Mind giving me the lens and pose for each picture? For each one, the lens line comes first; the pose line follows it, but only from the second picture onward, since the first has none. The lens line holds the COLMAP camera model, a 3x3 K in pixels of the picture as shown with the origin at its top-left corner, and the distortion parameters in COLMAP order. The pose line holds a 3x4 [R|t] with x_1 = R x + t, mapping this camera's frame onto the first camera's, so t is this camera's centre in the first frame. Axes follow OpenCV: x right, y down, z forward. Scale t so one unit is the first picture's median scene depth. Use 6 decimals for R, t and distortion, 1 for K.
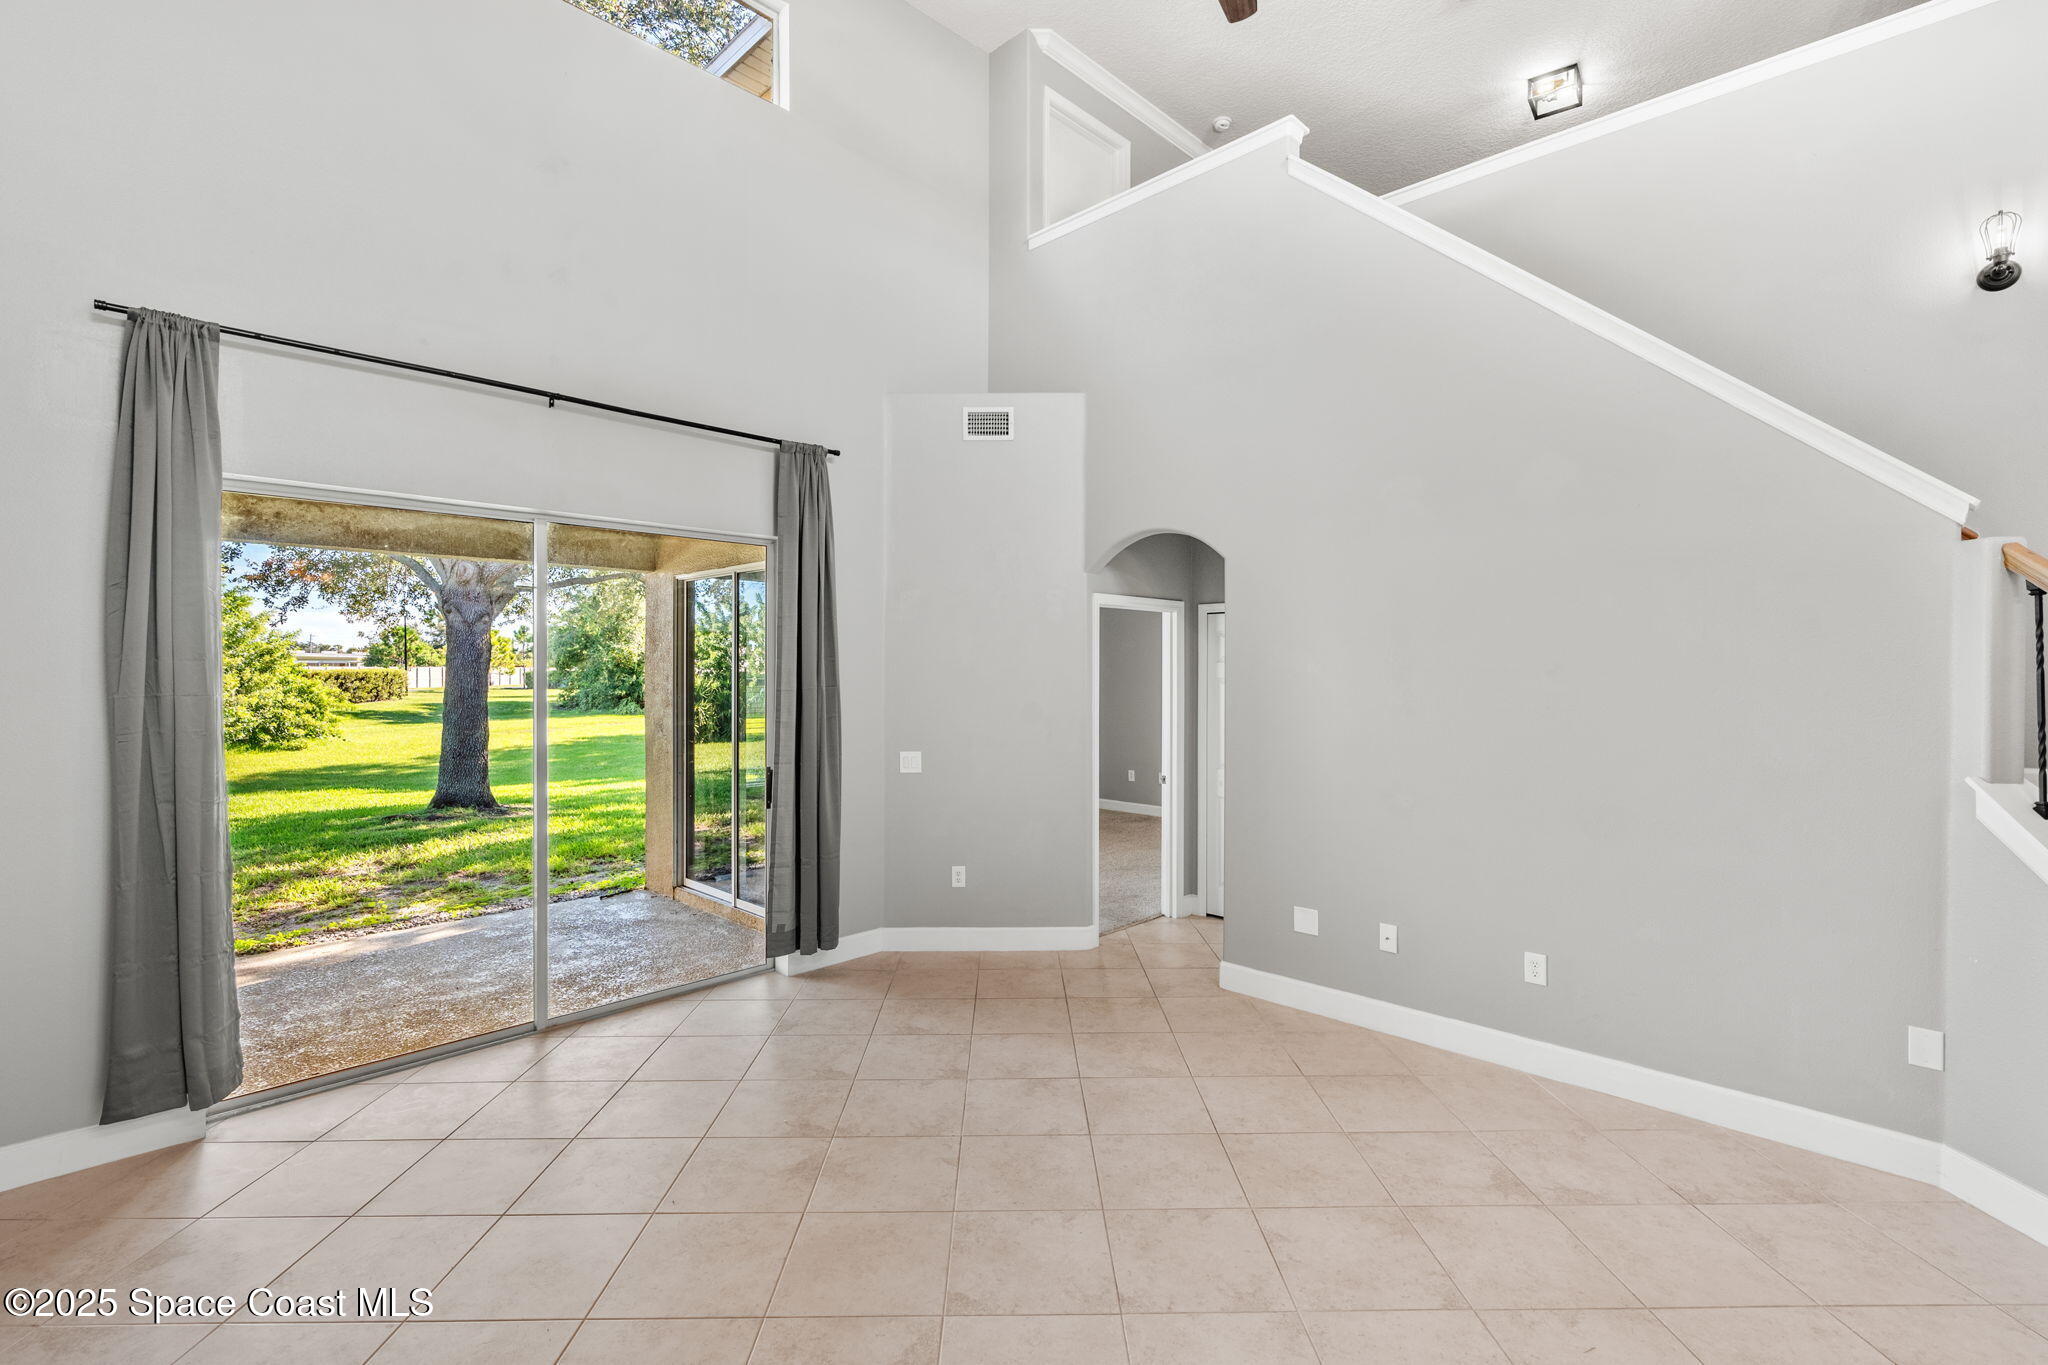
lens RADIAL K [[932.2, 0, 1023.4], [0, 932.2, 671.5], [0, 0, 1]] dist [0.001285, -0.000921]
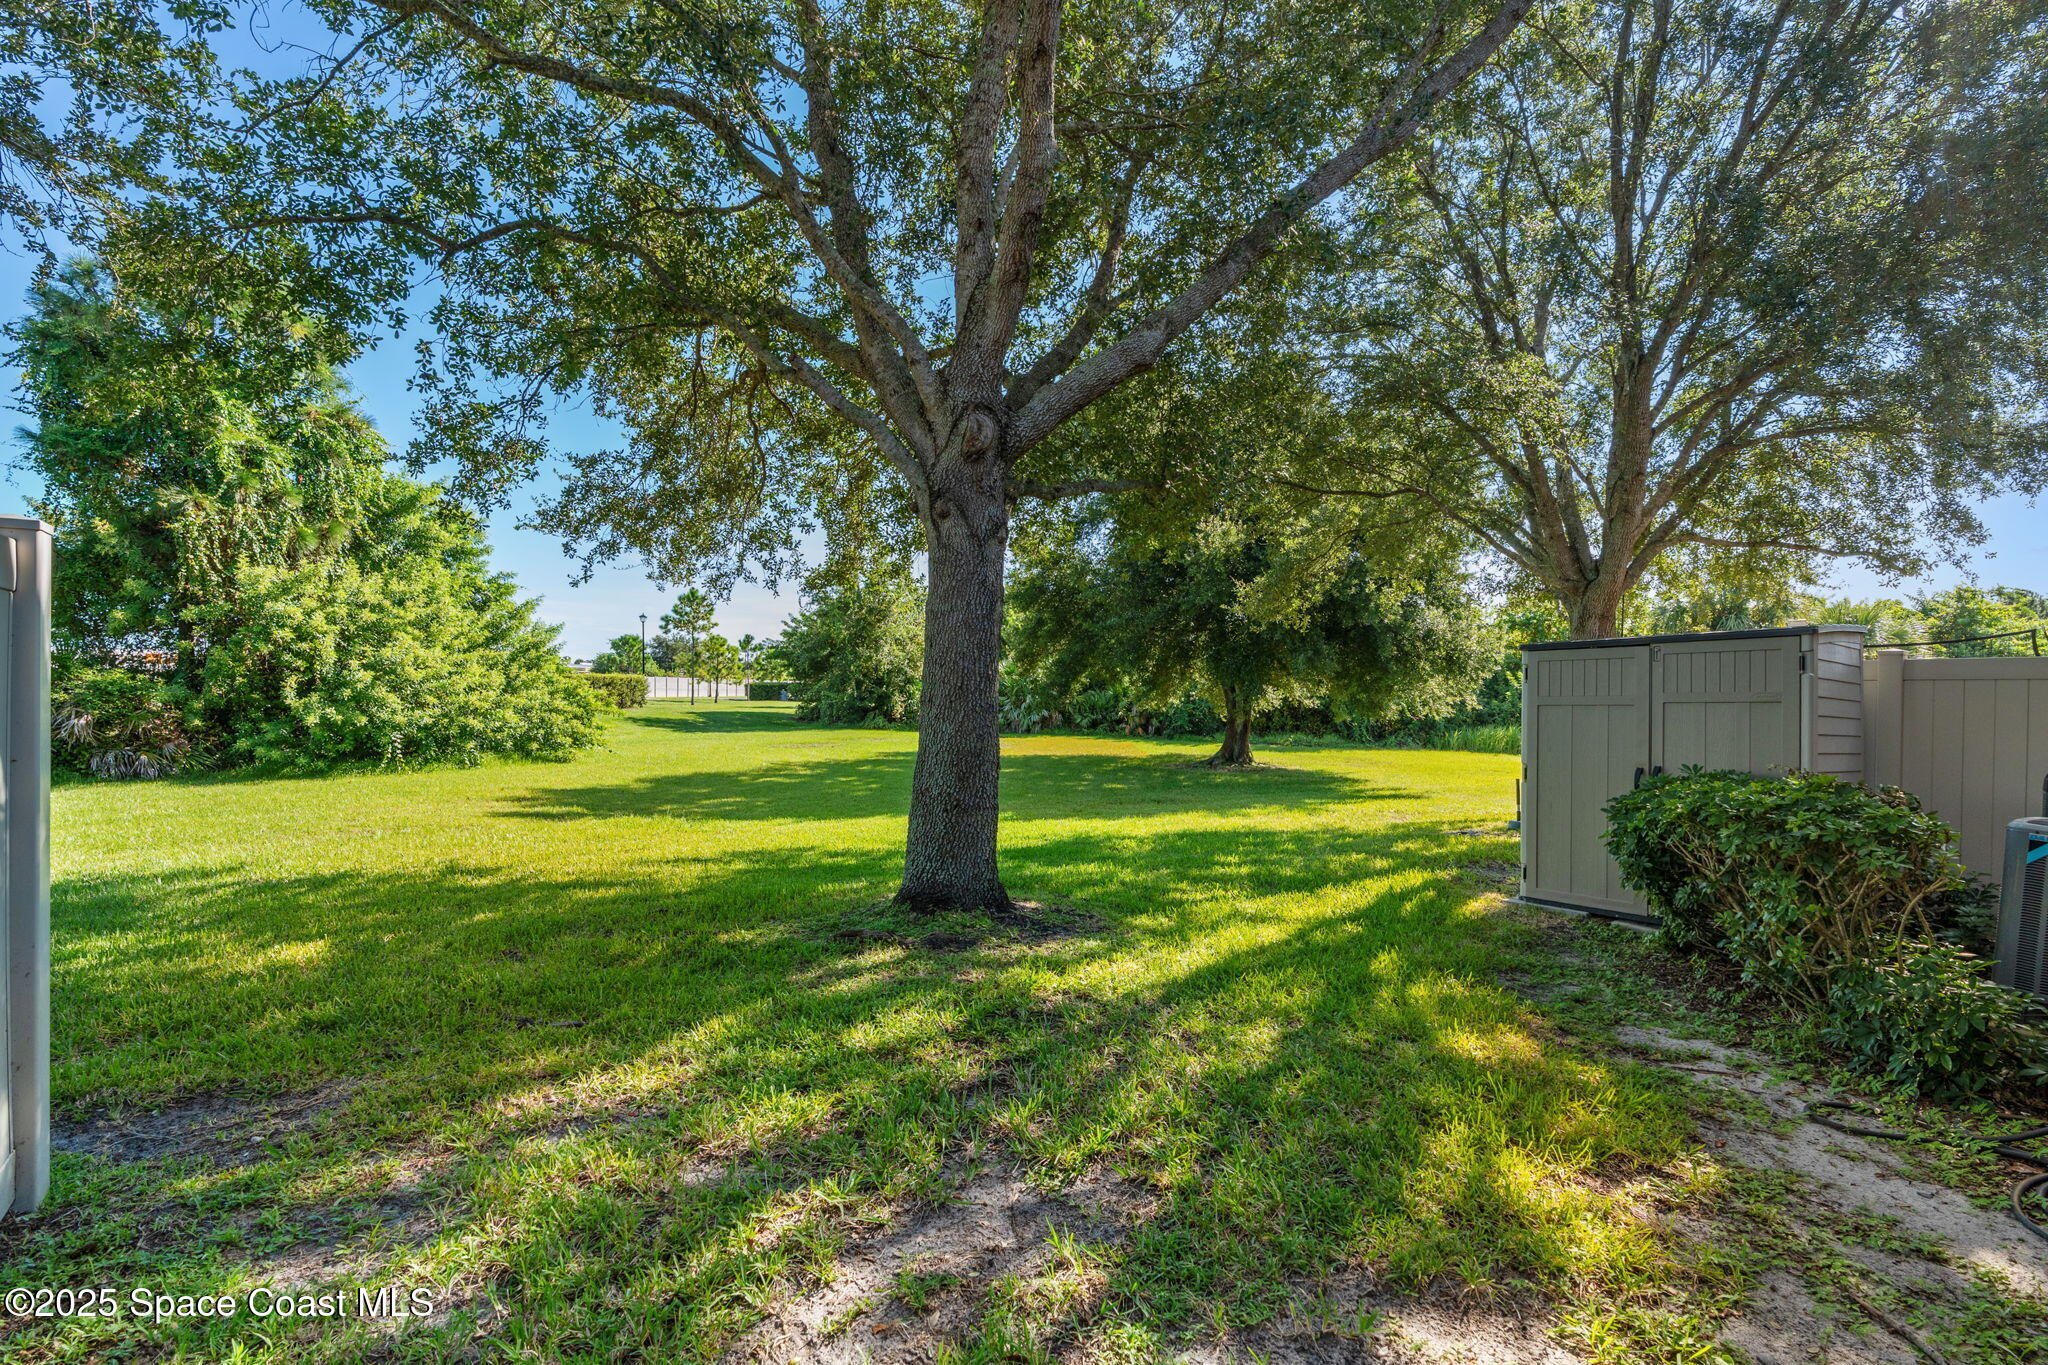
lens RADIAL K [[932.2, 0, 1021.8], [0, 932.2, 699.4], [0, 0, 1]] dist [0.001285, -0.000921]
pose [[0.984559, 0.020022, -0.173906, -0.222733], [-0.018957, 0.999790, 0.007787, 0.012915], [0.174025, -0.004370, 0.984731, 0.238551]]
